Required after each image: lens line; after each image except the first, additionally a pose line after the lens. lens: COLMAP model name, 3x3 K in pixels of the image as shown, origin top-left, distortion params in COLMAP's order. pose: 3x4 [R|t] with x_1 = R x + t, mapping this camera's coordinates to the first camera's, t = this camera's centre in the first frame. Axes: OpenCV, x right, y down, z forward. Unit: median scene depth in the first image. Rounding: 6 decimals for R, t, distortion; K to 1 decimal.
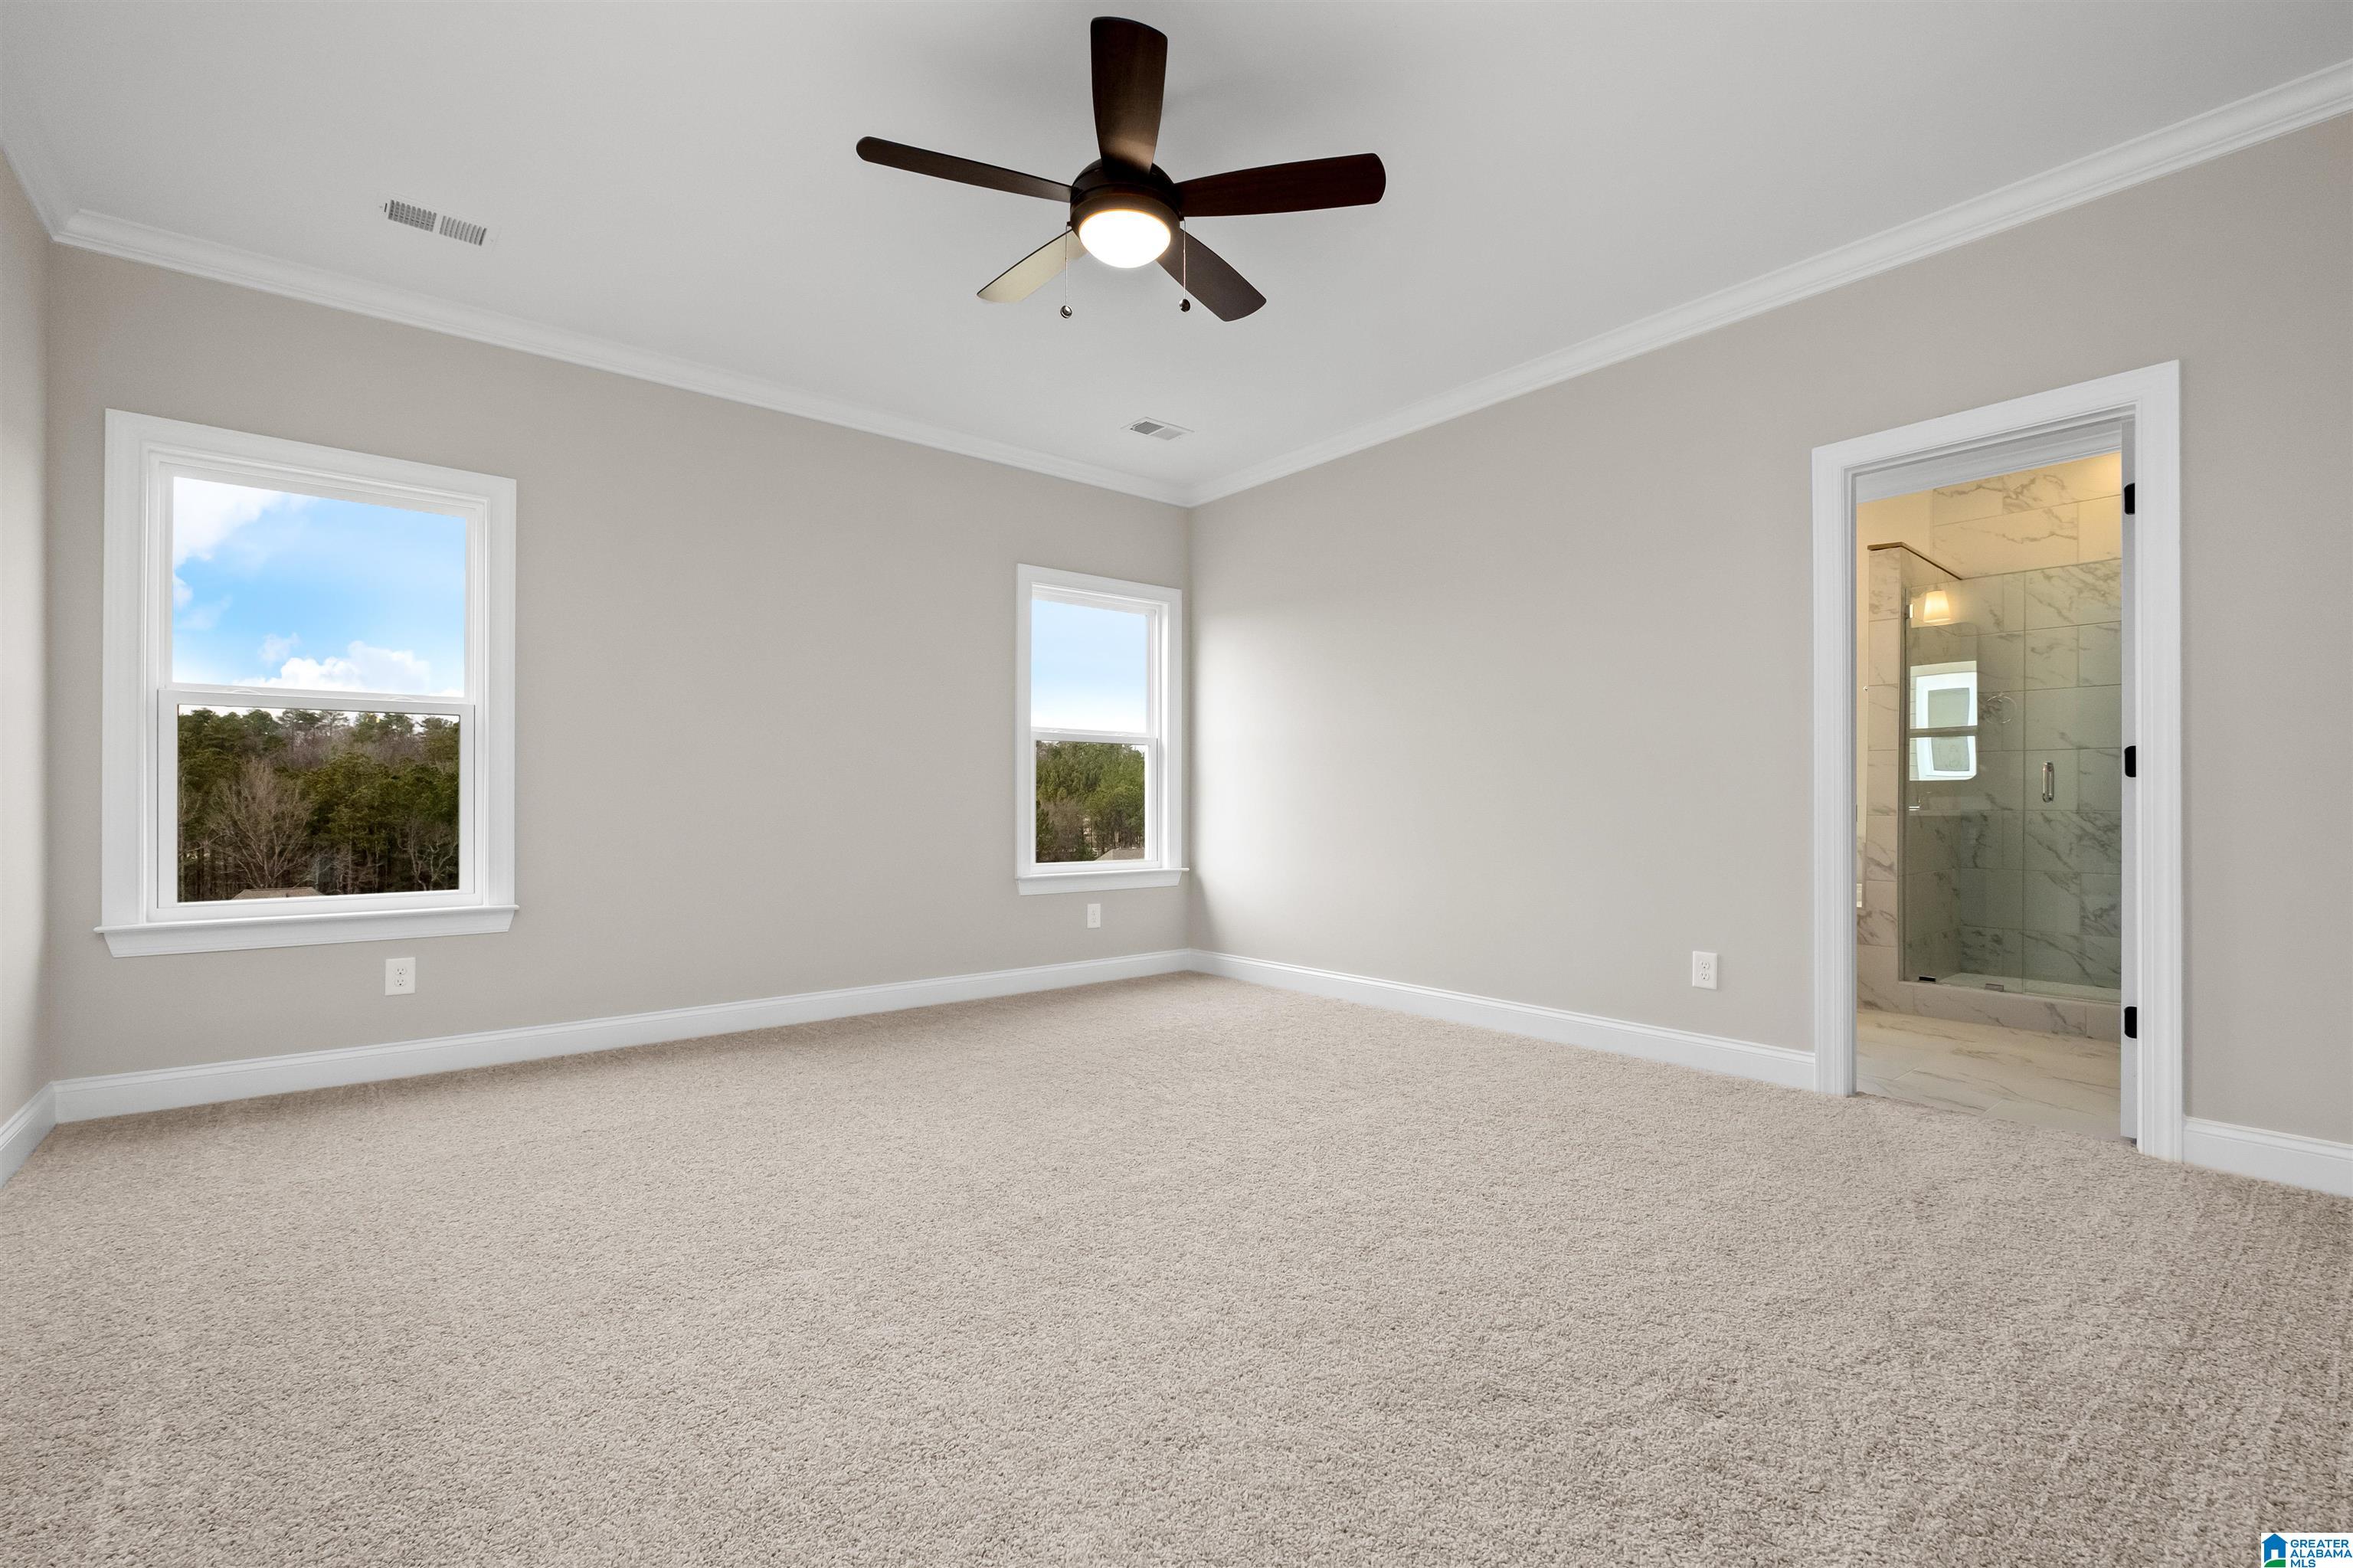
lens RADIAL K [[1035.9, 0, 1179.5], [0, 1035.9, 789.6], [0, 0, 1]] dist [-0.001216, -0.000291]
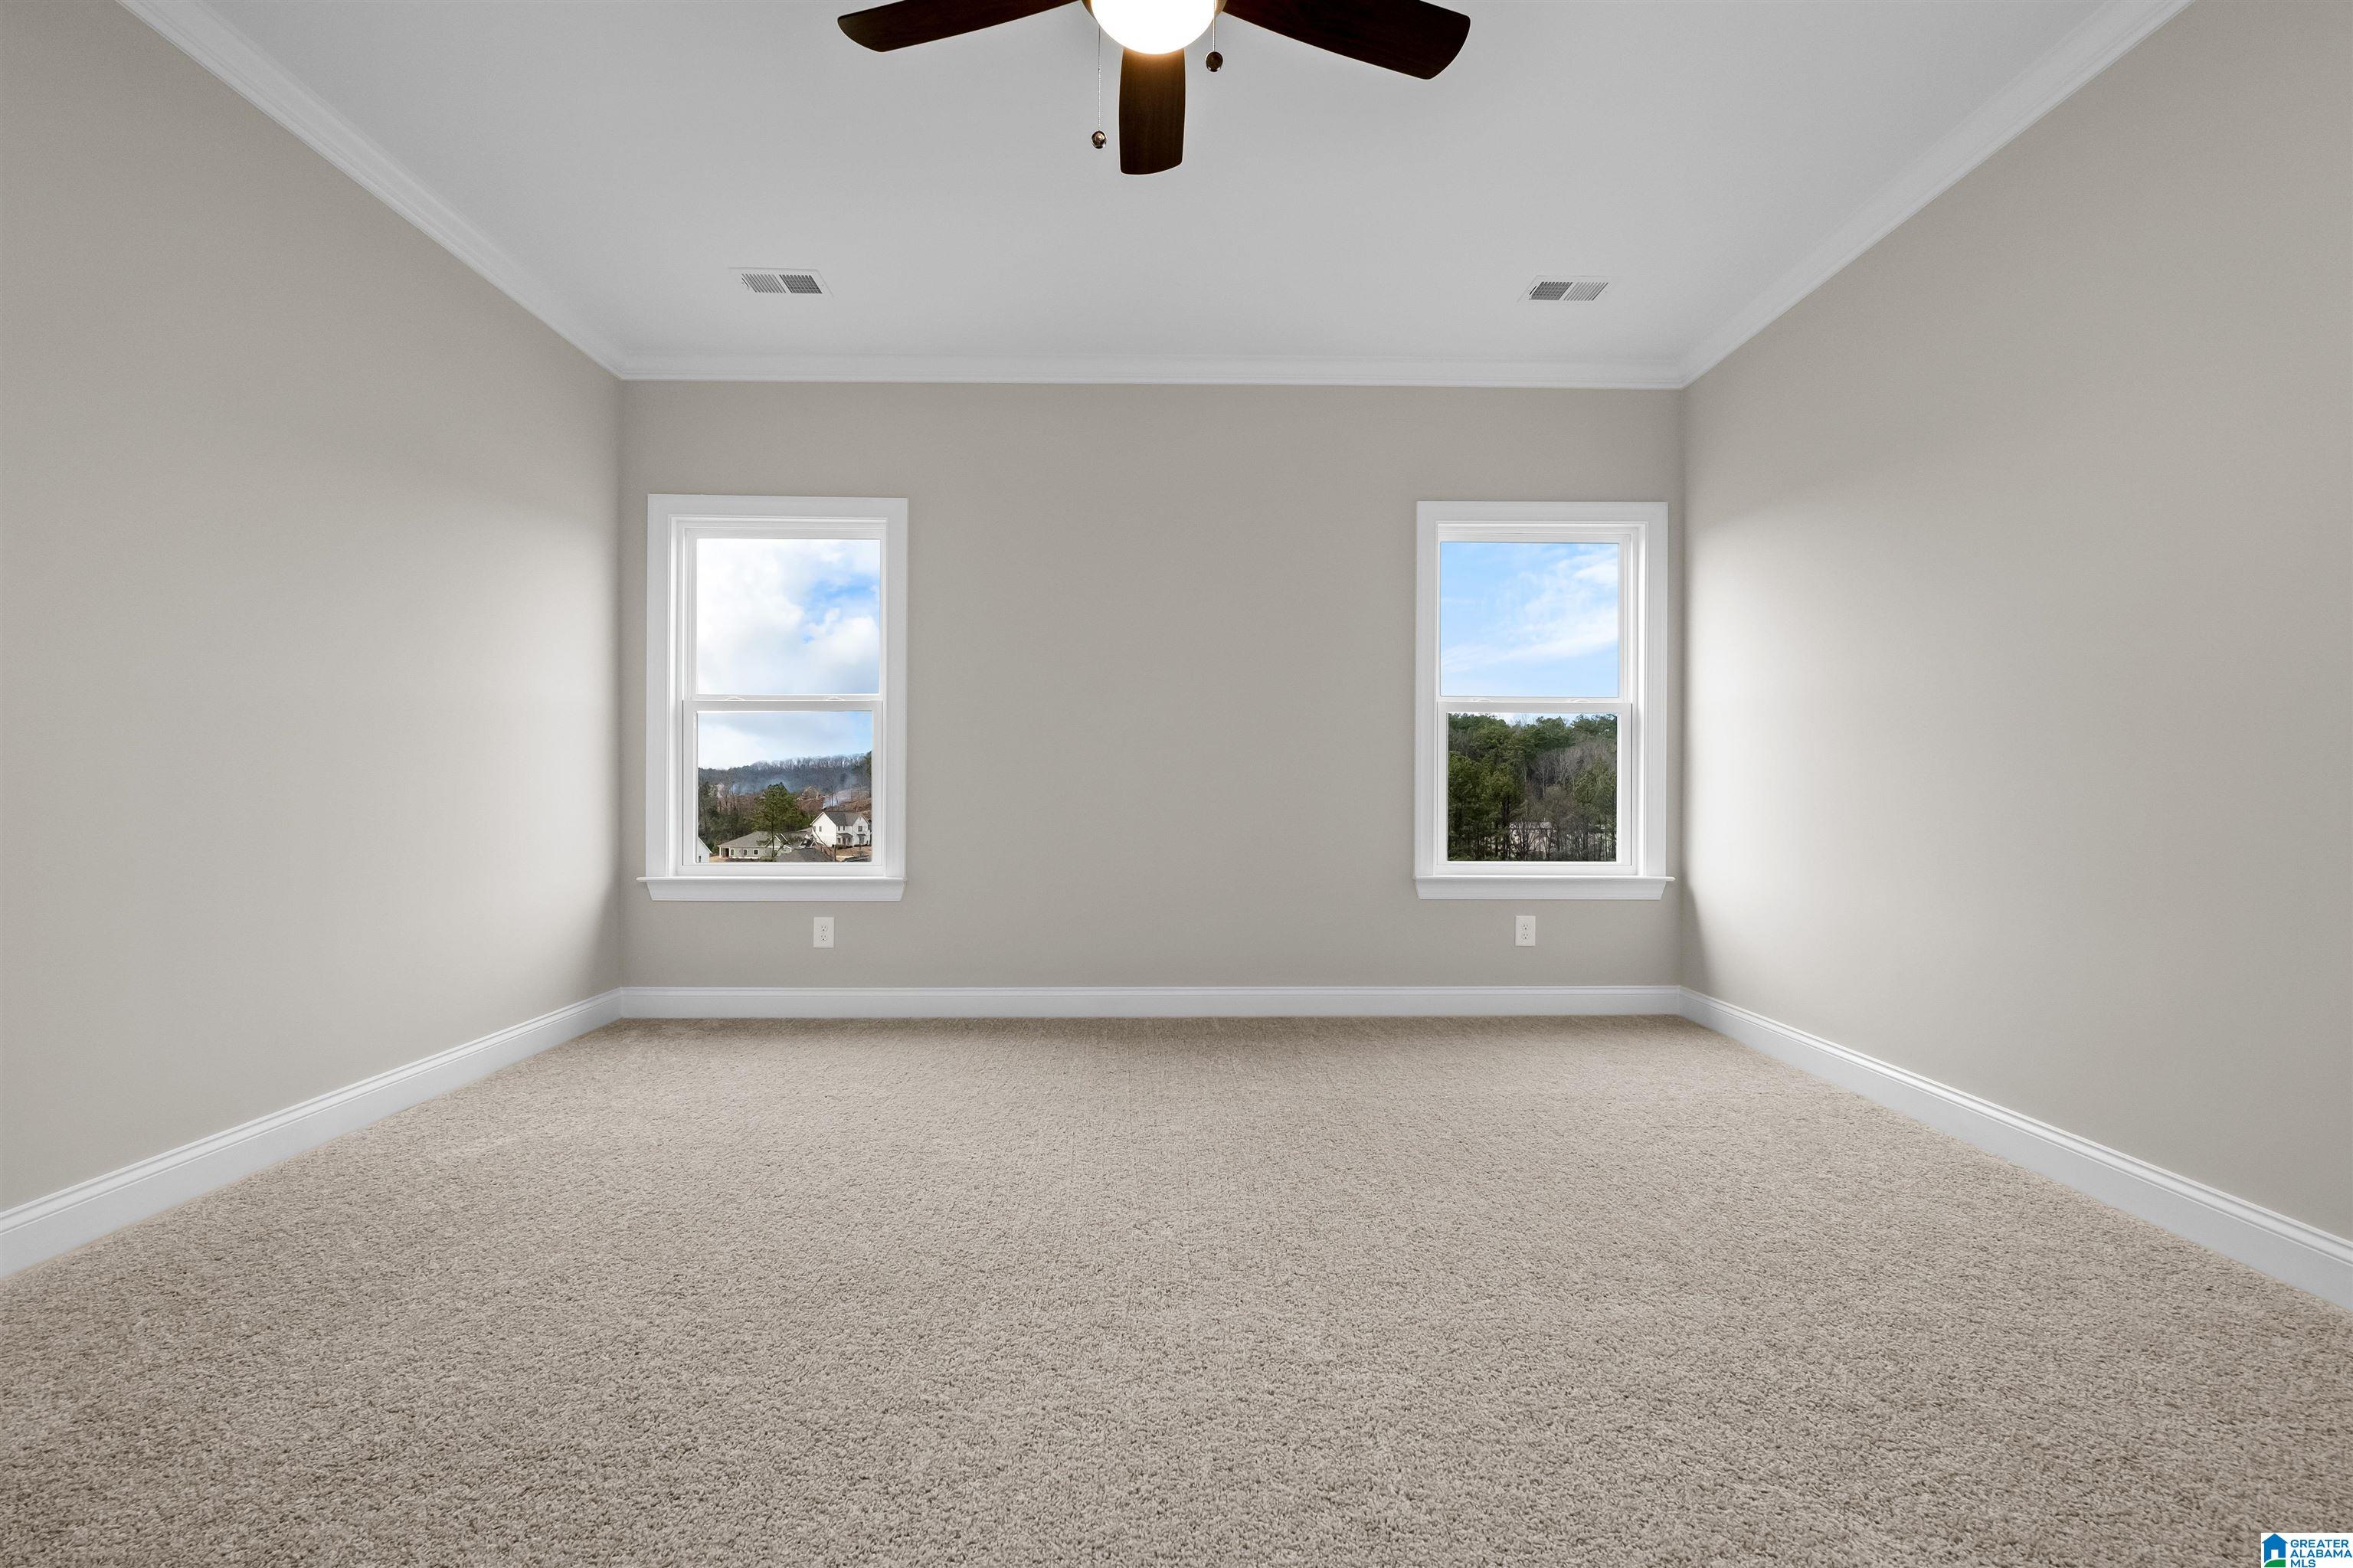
lens RADIAL K [[1026.2, 0, 1176.5], [0, 1026.2, 784.0], [0, 0, 1]] dist [0.000189, -0.000374]
pose [[0.783746, 0.001245, -0.621080, 0.203856], [0.005081, 0.999952, 0.008416, 0.001288], [0.621061, -0.009752, 0.783702, 0.226084]]
